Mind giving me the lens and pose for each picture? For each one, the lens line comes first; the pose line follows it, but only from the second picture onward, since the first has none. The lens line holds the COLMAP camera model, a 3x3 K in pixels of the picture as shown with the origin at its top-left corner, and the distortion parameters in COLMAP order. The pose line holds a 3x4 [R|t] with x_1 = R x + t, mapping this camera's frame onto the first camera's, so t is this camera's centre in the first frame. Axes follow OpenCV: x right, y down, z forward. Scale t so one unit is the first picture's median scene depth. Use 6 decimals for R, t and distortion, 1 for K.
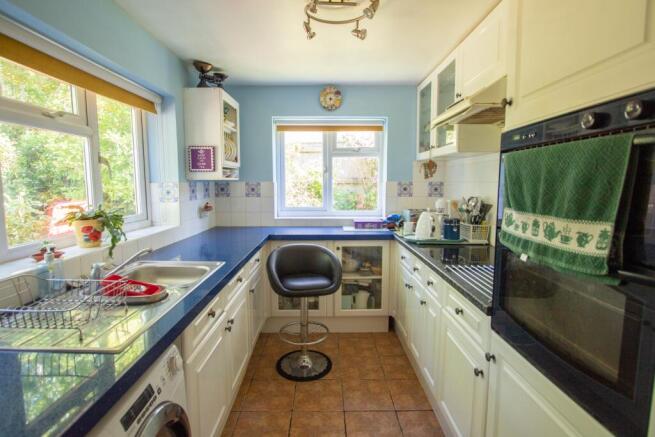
lens RADIAL K [[328.5, 0, 317.6], [0, 328.5, 219.4], [0, 0, 1]] dist [-0.003986, 0.000161]
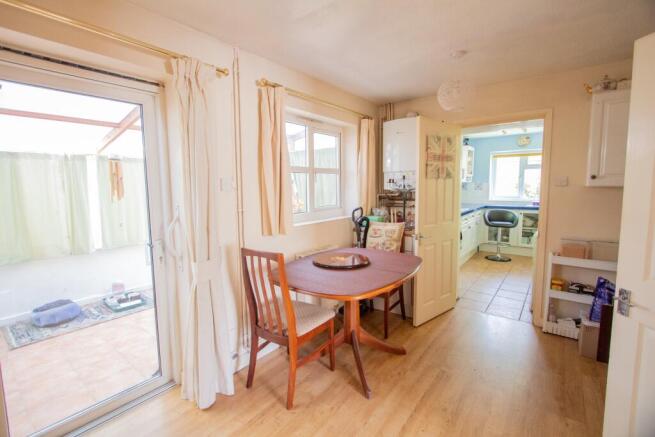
lens RADIAL K [[328.5, 0, 317.6], [0, 328.5, 219.4], [0, 0, 1]] dist [-0.003986, 0.000161]
pose [[0.811235, 0.055524, -0.582078, 0.233717], [-0.059783, 0.998141, 0.011894, 0.179768], [0.581656, 0.025150, 0.813046, -1.502019]]
